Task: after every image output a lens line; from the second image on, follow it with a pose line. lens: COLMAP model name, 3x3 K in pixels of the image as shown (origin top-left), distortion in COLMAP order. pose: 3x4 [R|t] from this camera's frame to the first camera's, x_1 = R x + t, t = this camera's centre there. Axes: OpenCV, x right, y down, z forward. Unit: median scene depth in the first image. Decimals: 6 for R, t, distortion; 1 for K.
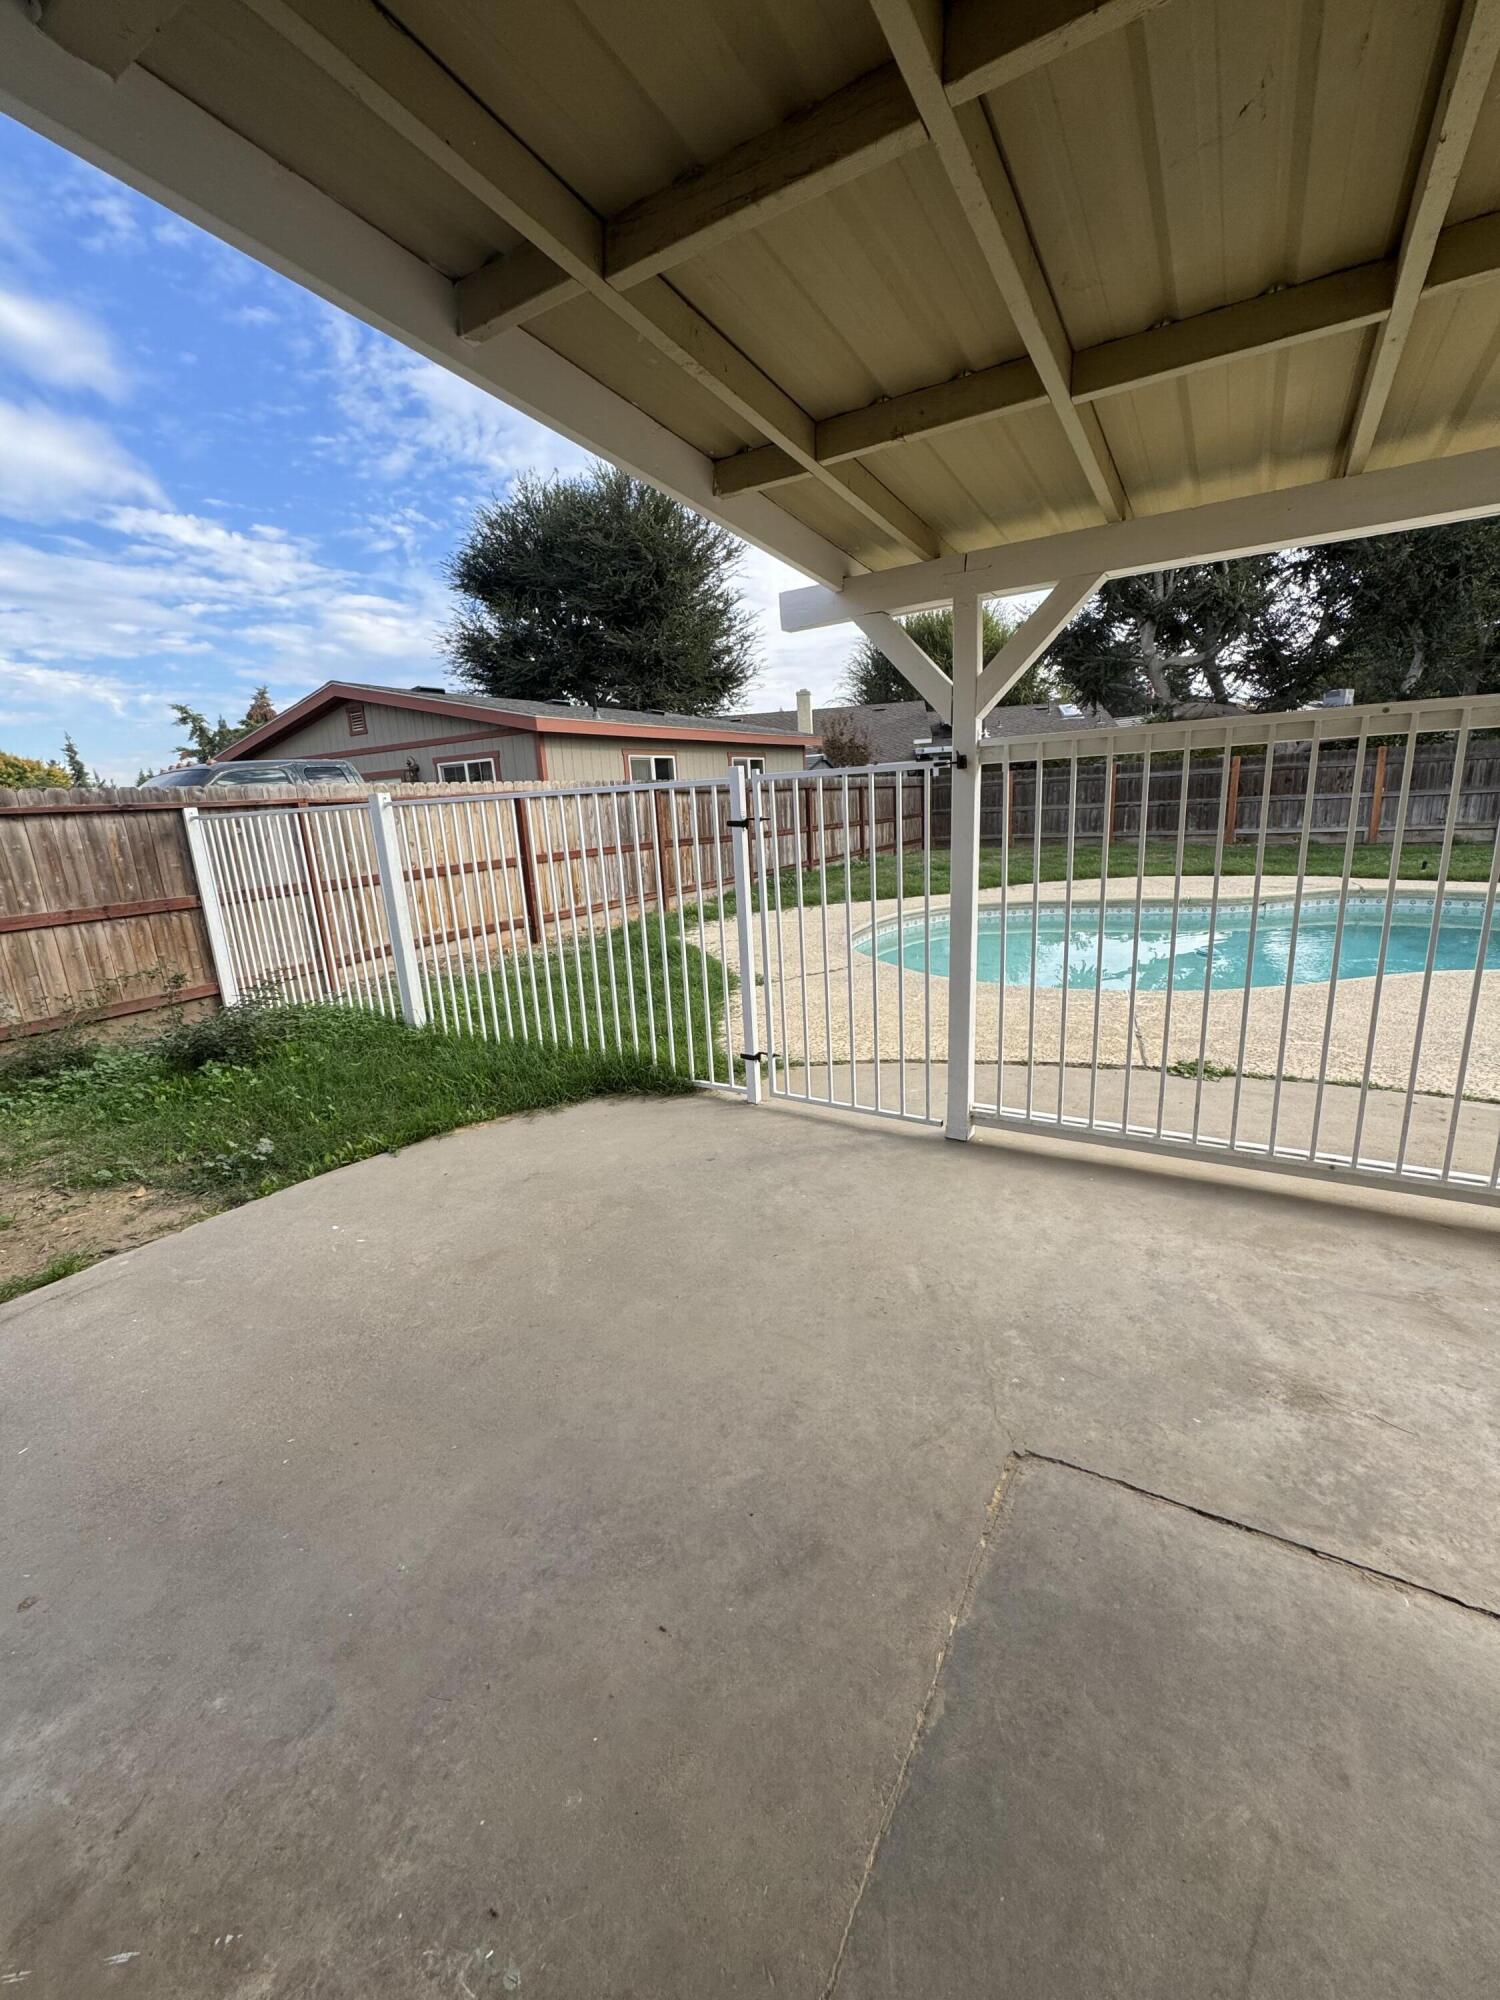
lens RADIAL K [[797.4, 0, 751.3], [0, 797.4, 1000.2], [0, 0, 1]] dist [0.000654, 0.000050]
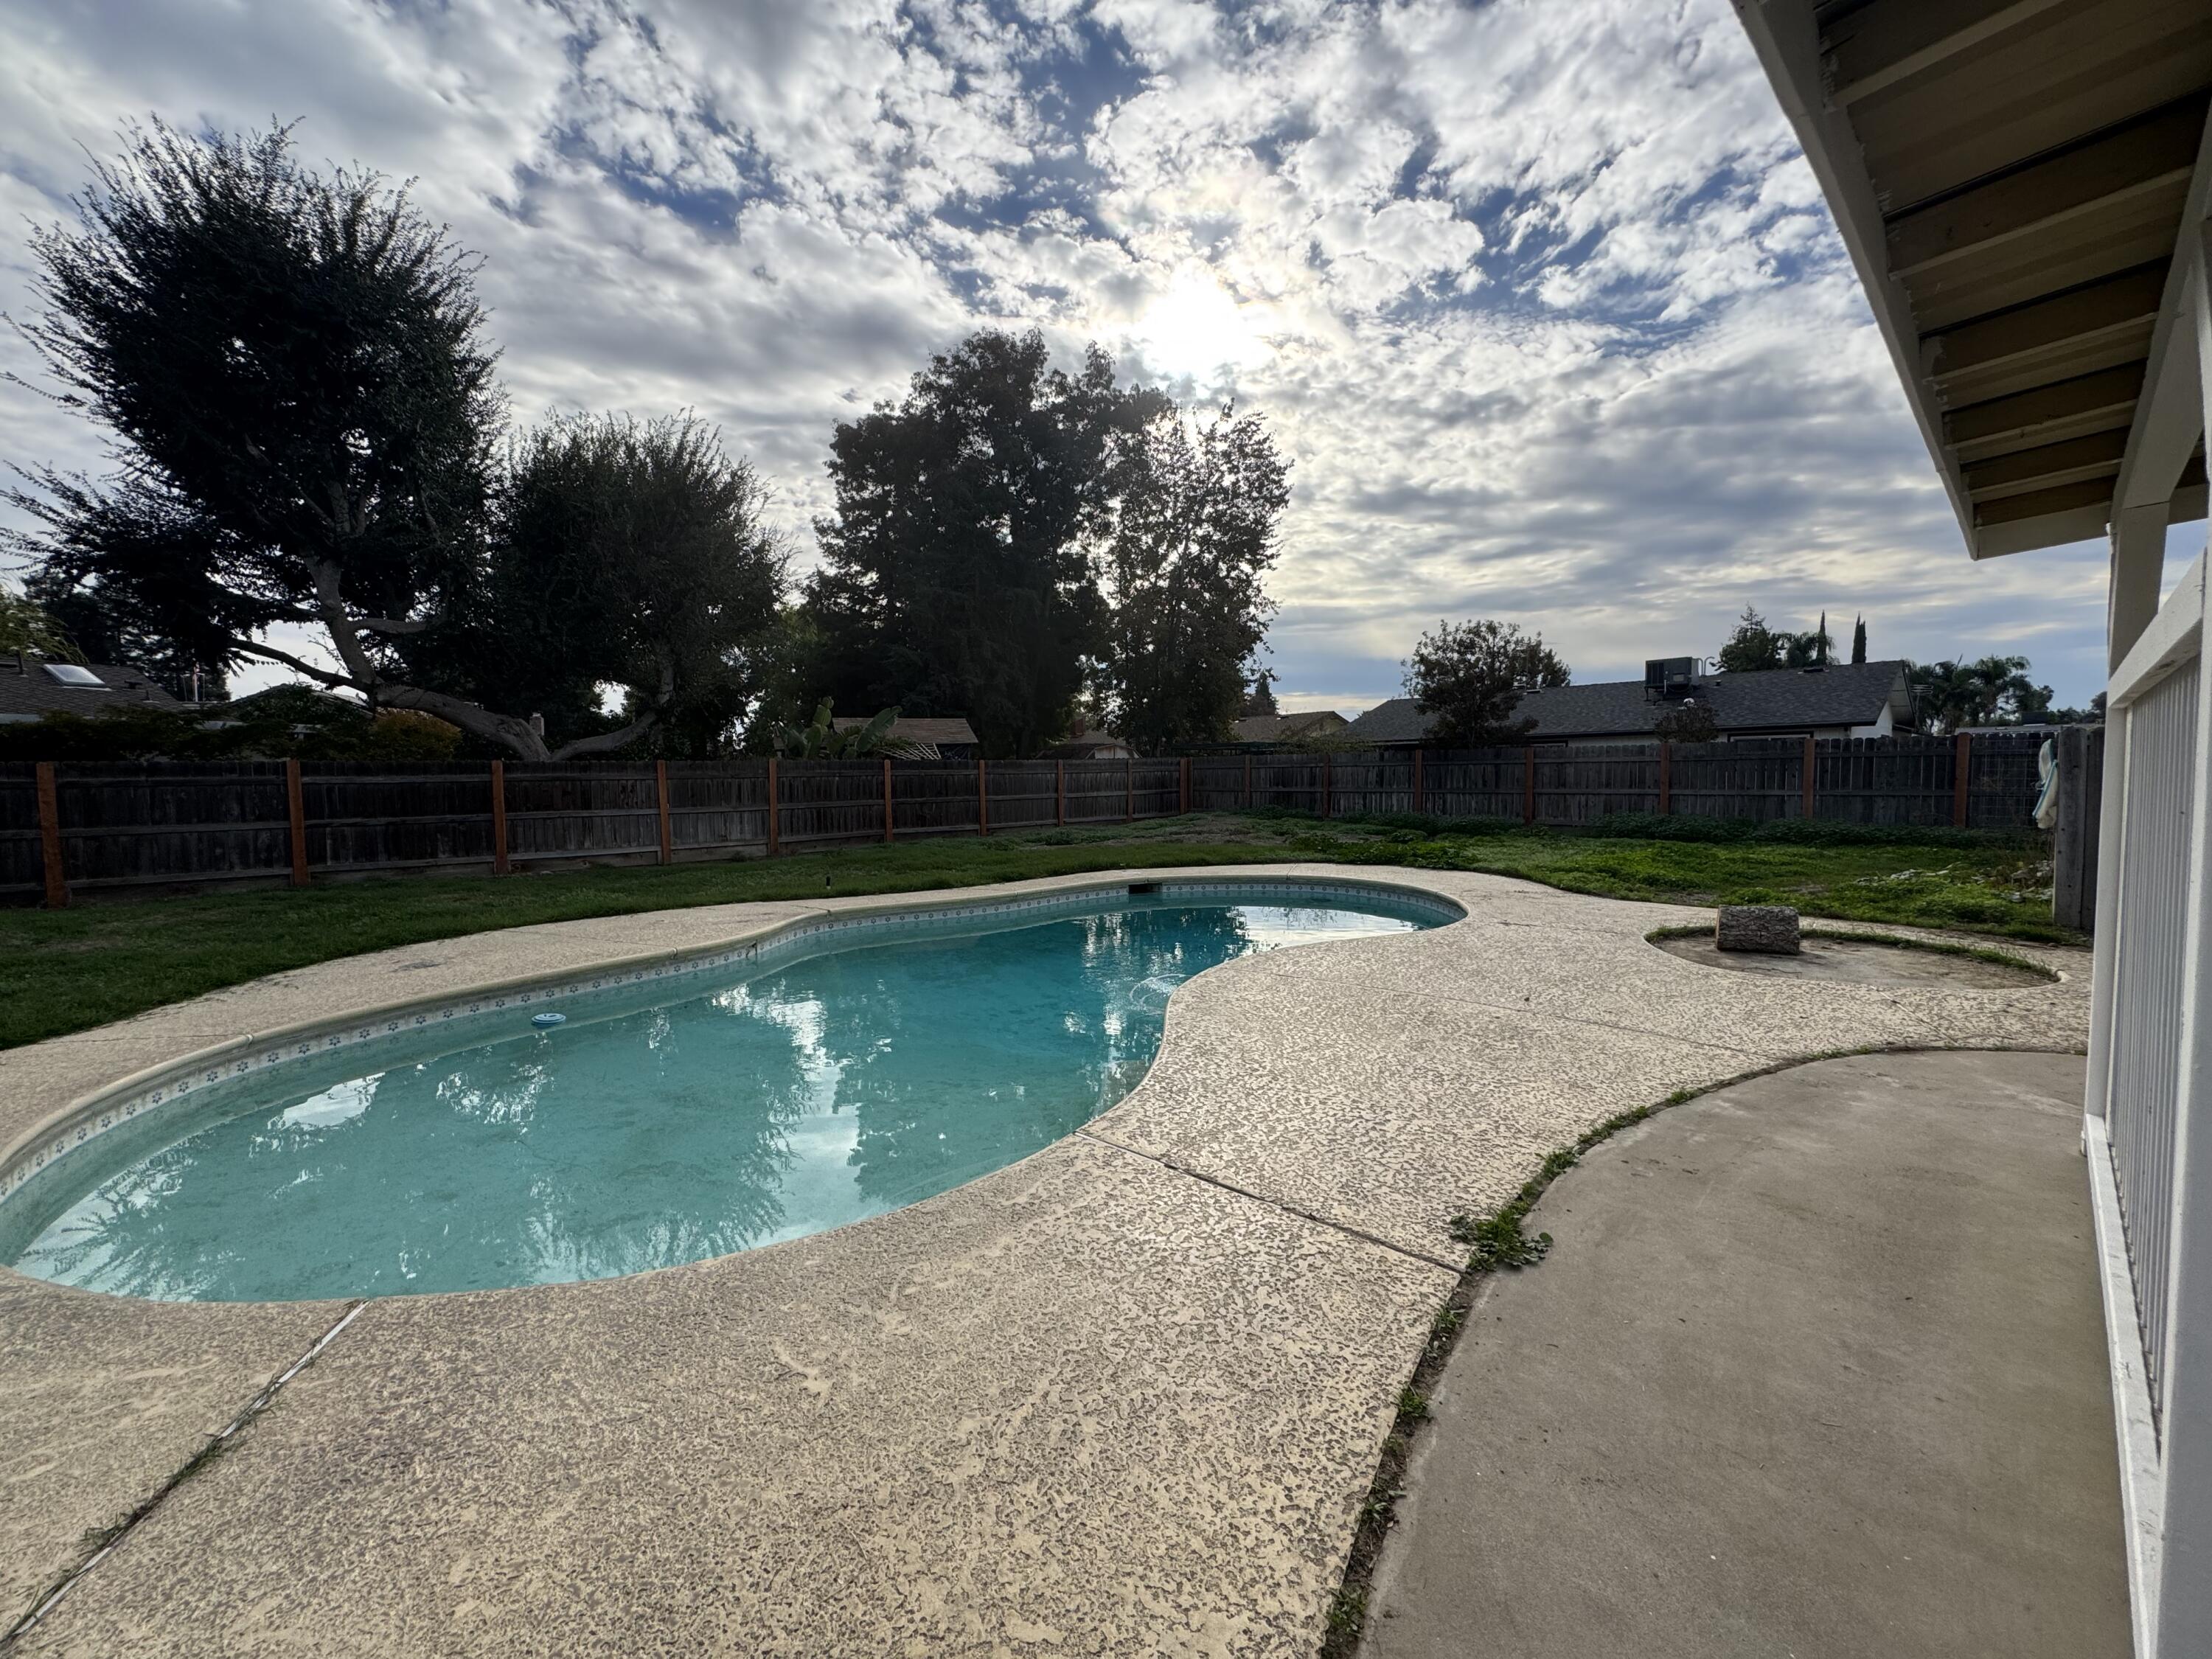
lens RADIAL K [[881.9, 0, 1107.6], [0, 881.9, 831.1], [0, 0, 1]] dist [0.000654, 0.000050]
pose [[0.283409, -0.010825, 0.958938, -0.030401], [0.236437, 0.969858, -0.058930, -0.054727], [-0.929396, 0.243429, 0.277426, 0.246889]]
